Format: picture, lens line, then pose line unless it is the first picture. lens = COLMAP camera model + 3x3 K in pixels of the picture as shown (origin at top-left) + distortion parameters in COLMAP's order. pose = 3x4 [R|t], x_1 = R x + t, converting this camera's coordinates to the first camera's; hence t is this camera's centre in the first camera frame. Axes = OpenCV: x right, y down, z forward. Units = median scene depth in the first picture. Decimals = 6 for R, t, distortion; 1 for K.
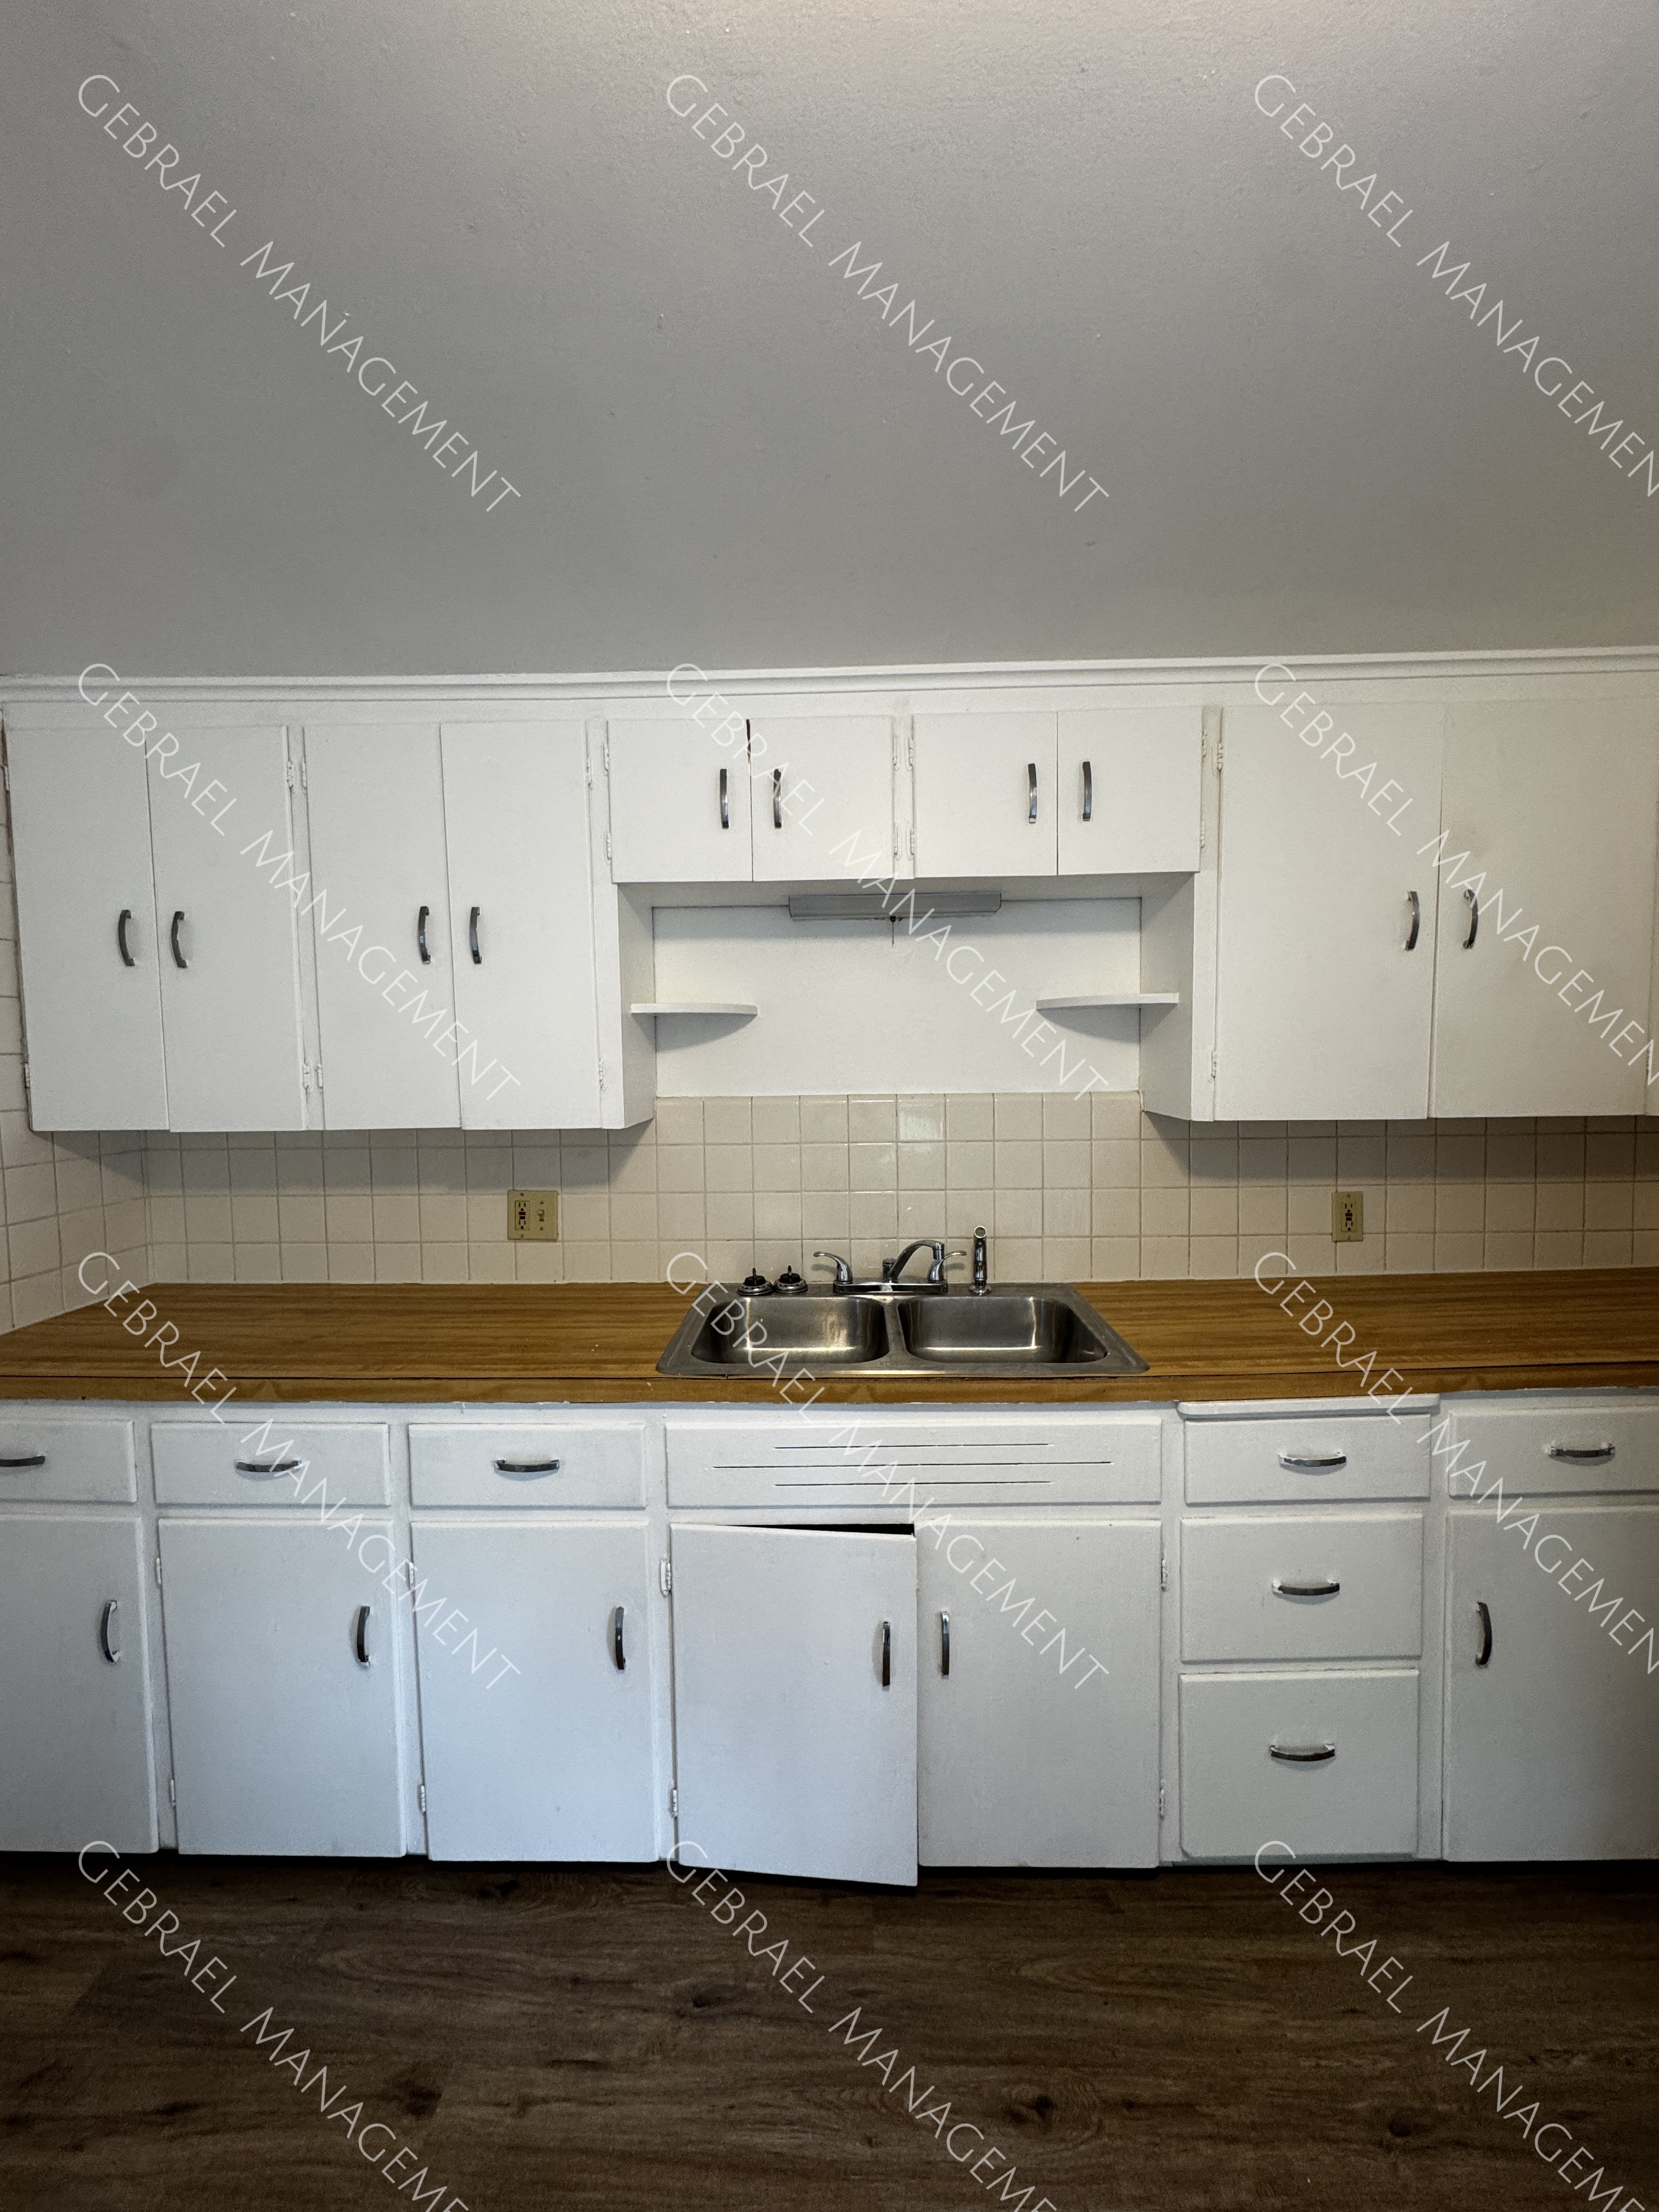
lens RADIAL K [[880.7, 0, 829.7], [0, 880.7, 1102.5], [0, 0, 1]] dist [-0.004087, 0.000417]
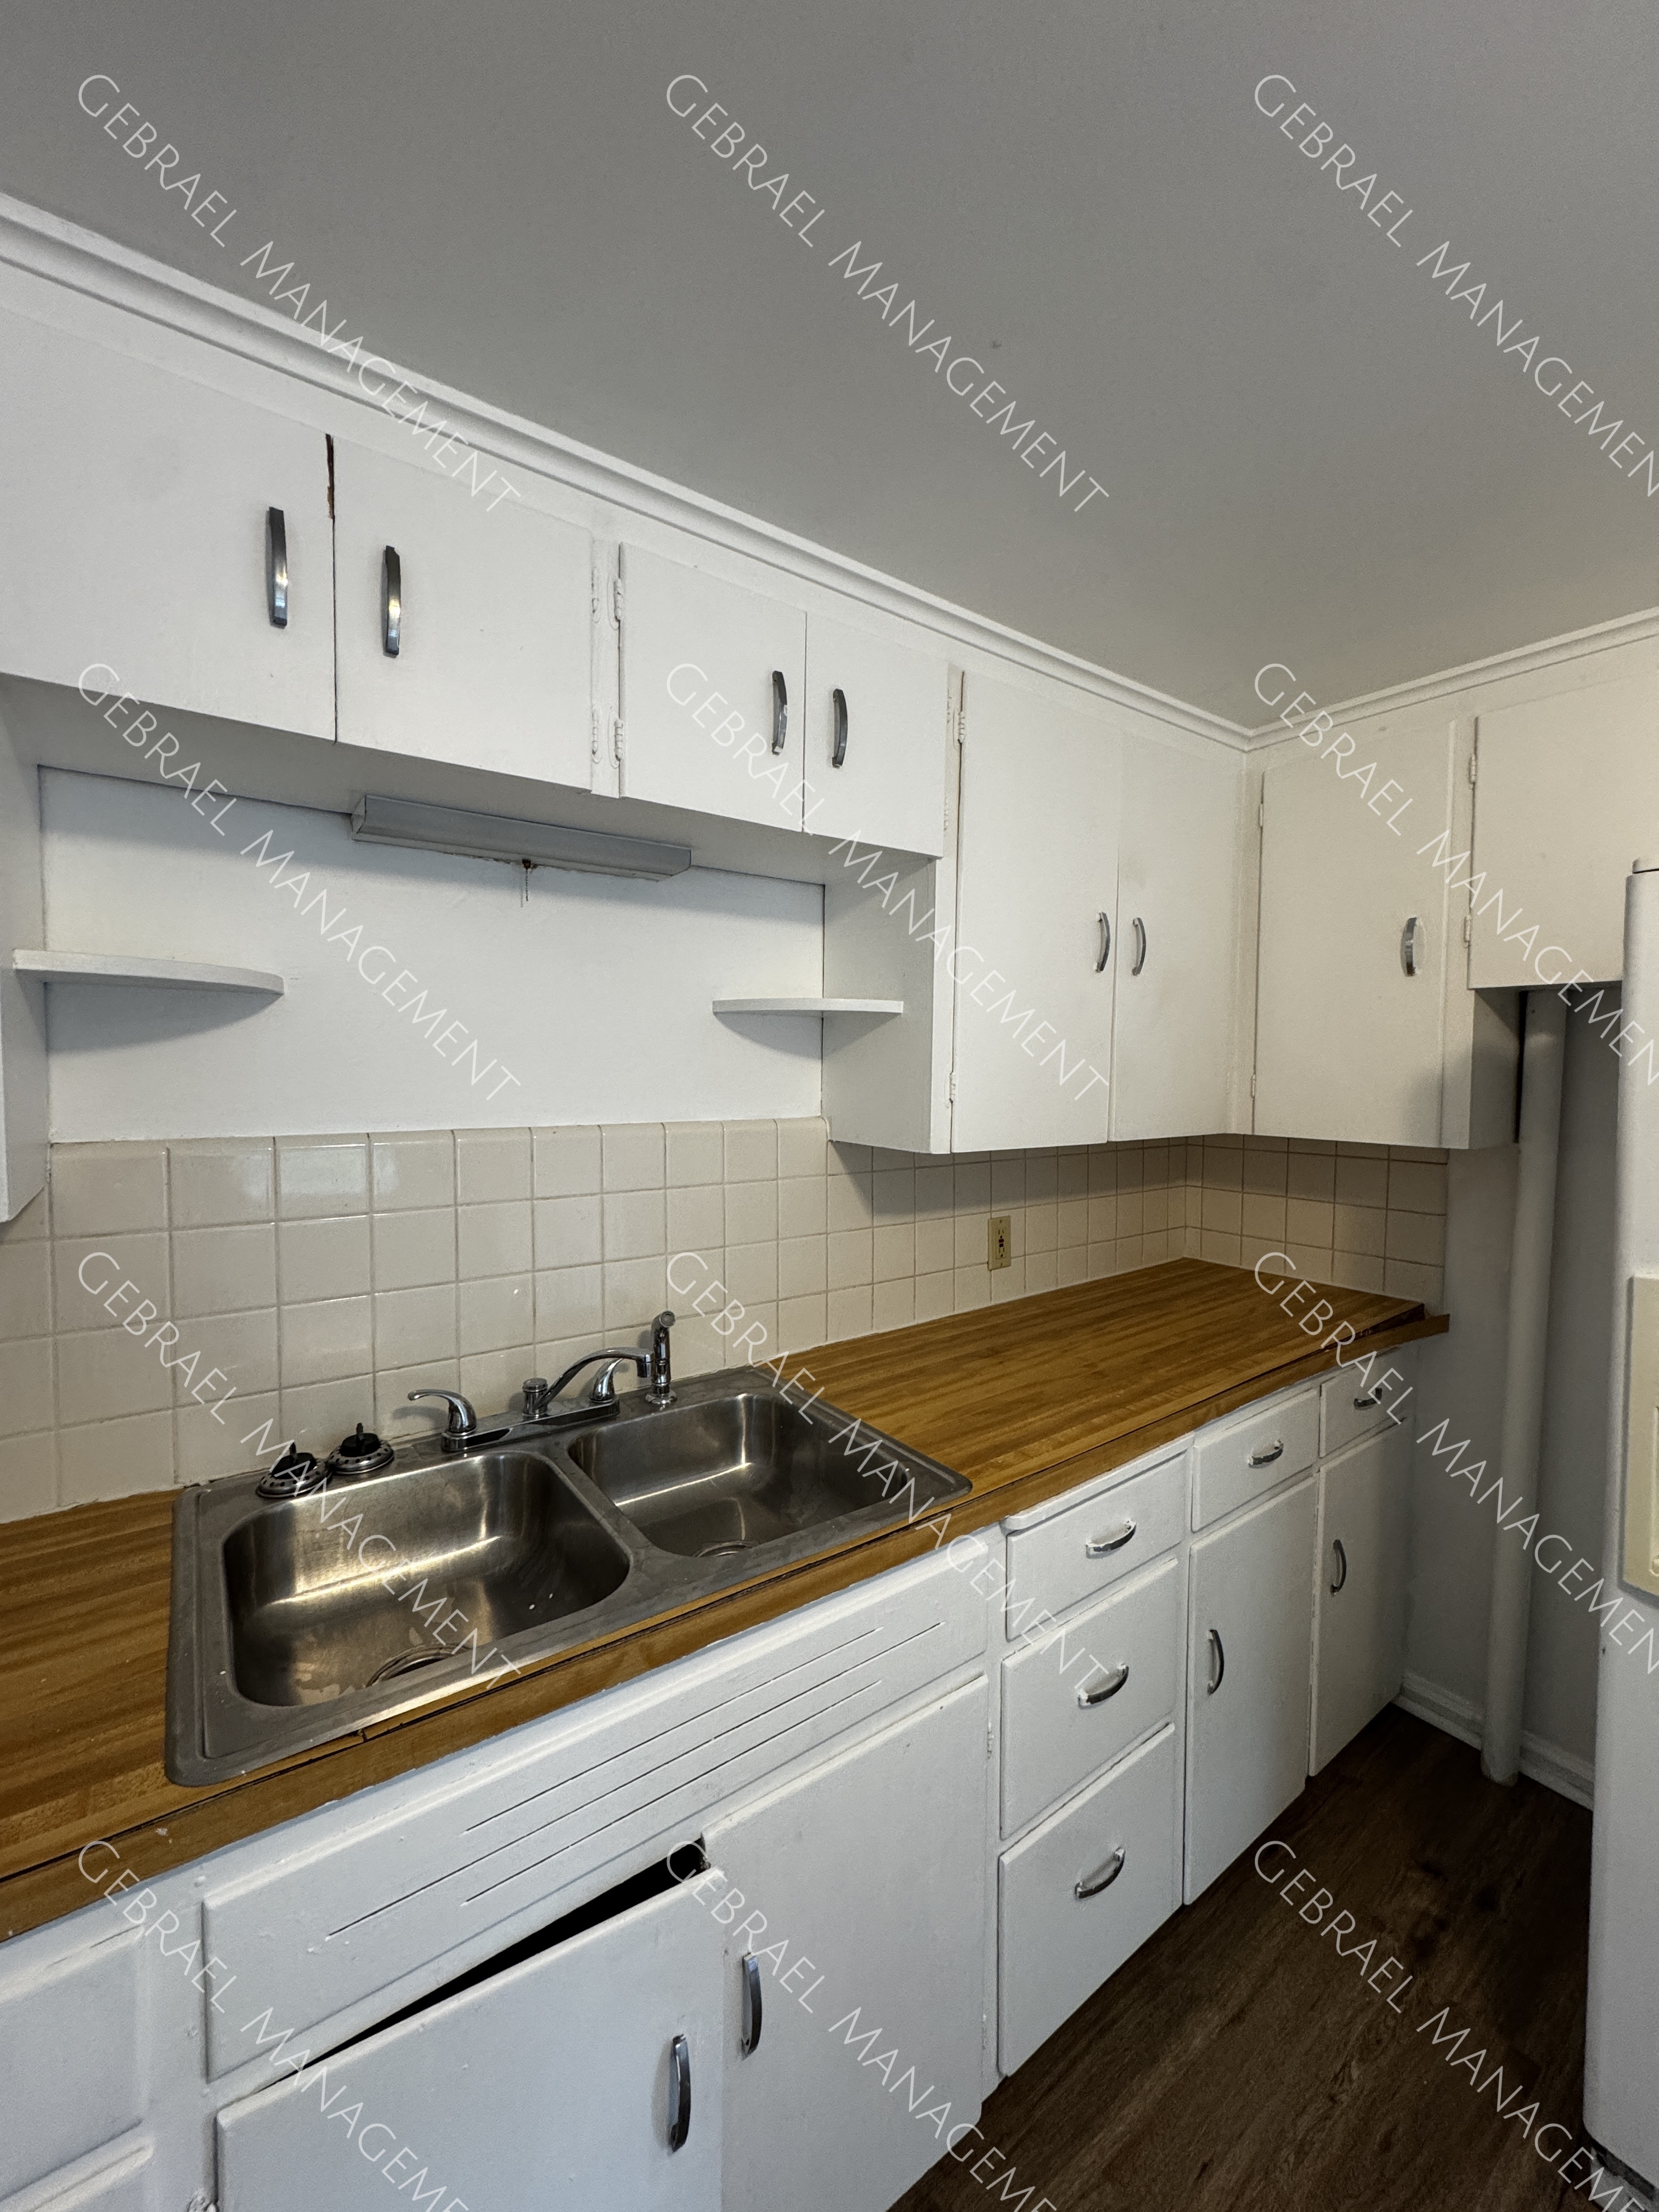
lens RADIAL K [[880.7, 0, 830.7], [0, 880.7, 1102.5], [0, 0, 1]] dist [-0.004087, 0.000417]
pose [[0.794327, -0.004992, 0.607470, -0.166919], [0.014106, 0.999848, -0.010229, -0.020240], [-0.607327, 0.016694, 0.794277, 0.375409]]
